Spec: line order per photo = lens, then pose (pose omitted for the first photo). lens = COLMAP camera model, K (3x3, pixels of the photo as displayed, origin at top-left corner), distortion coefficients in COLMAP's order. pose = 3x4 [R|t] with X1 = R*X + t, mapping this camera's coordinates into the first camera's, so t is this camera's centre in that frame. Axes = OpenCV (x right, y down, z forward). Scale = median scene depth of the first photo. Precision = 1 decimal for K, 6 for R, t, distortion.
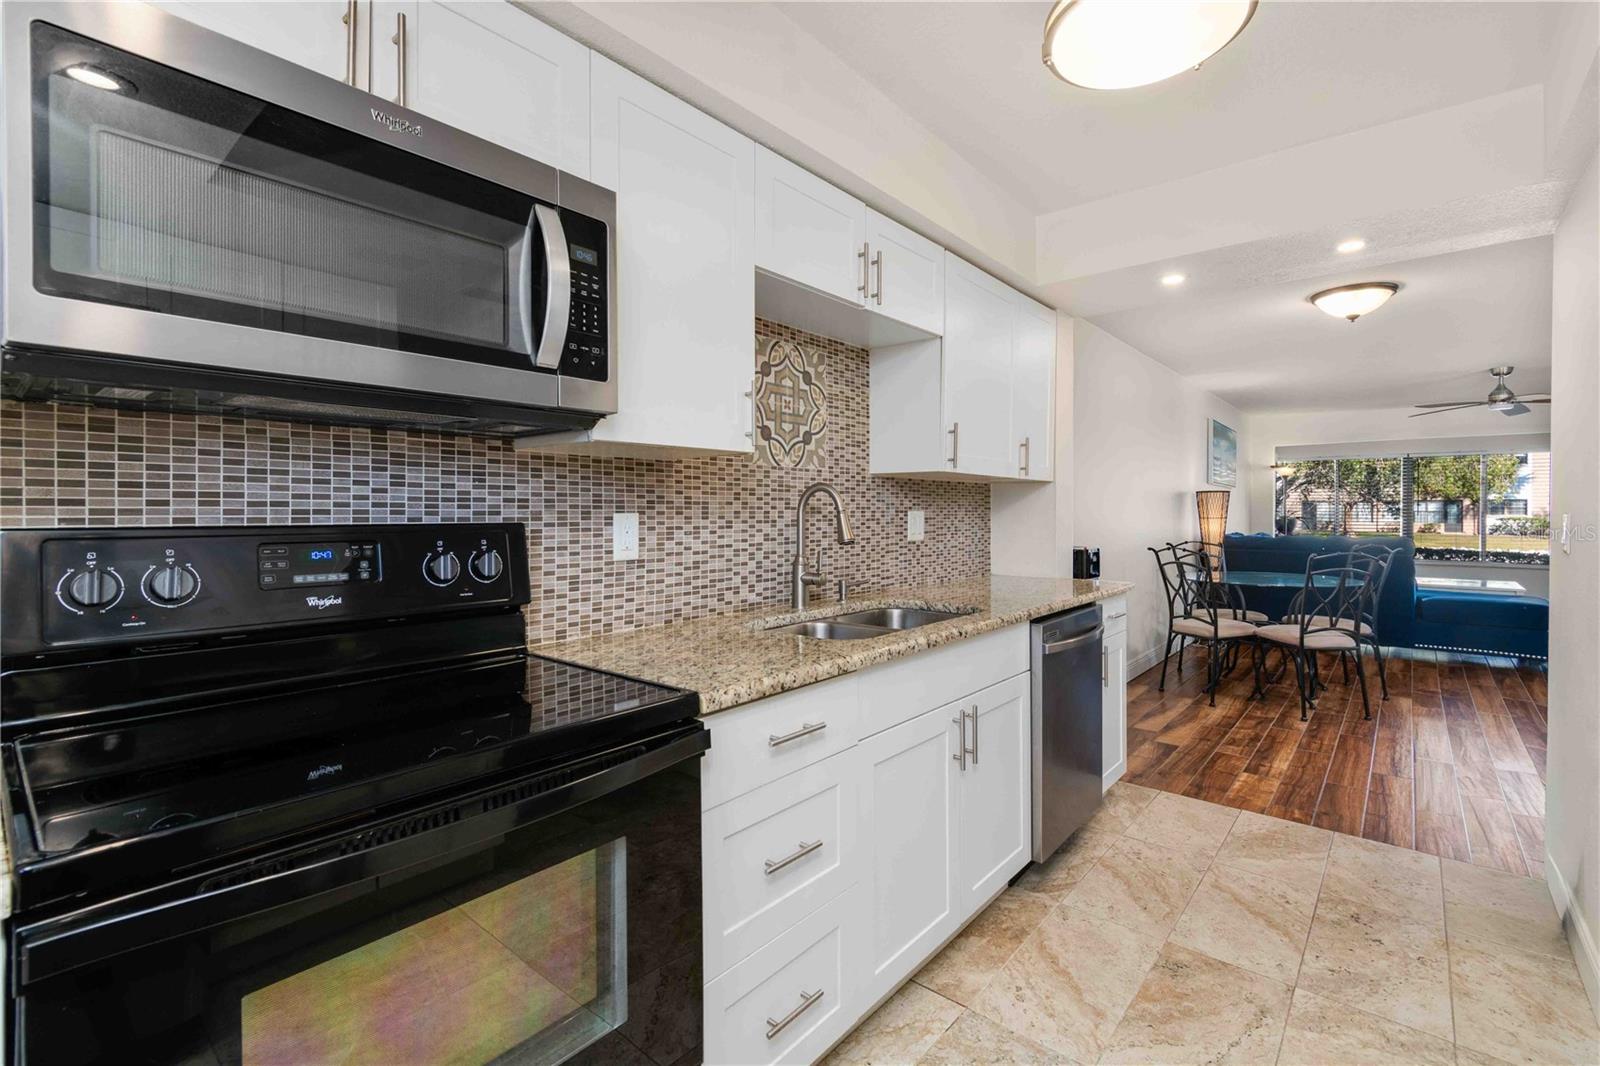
lens RADIAL K [[720.0, 0, 805.6], [0, 720.0, 511.9], [0, 0, 1]] dist [0.009975, -0.000322]
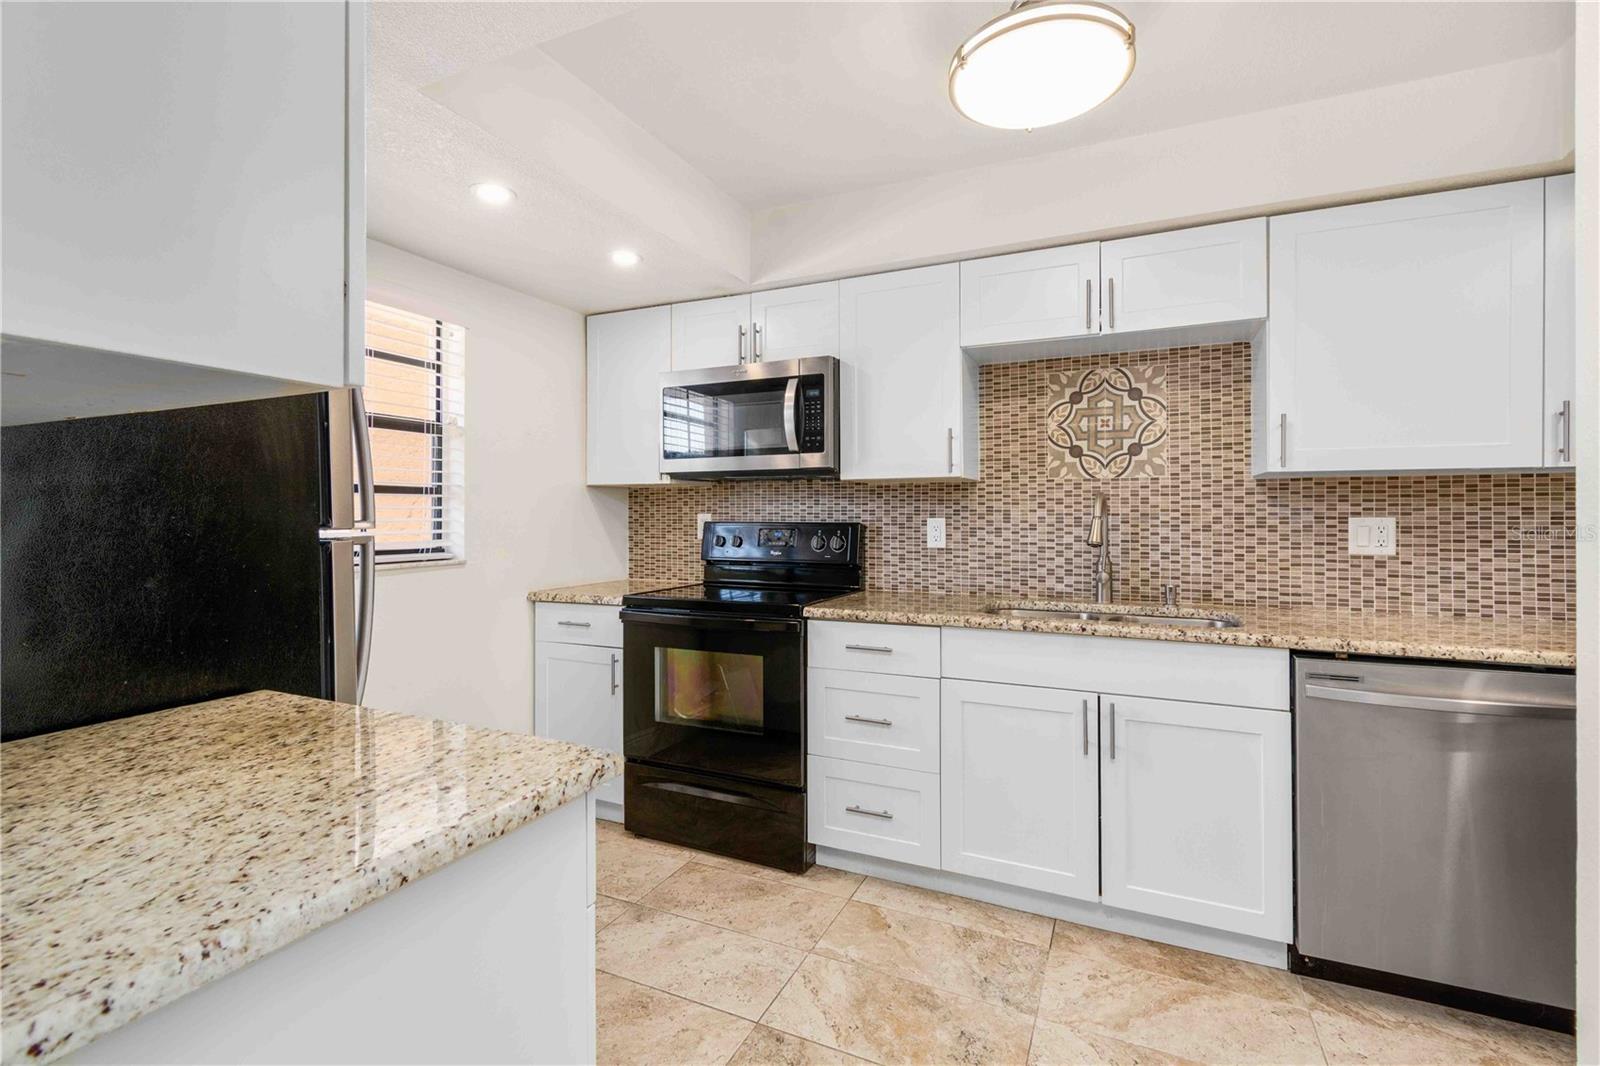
lens RADIAL K [[720.0, 0, 805.6], [0, 720.0, 511.9], [0, 0, 1]] dist [0.009975, -0.000322]
pose [[0.261625, -0.002310, -0.965167, 1.021075], [-0.000933, 0.999996, -0.002647, -0.006022], [0.965169, 0.001593, 0.261622, 0.265792]]
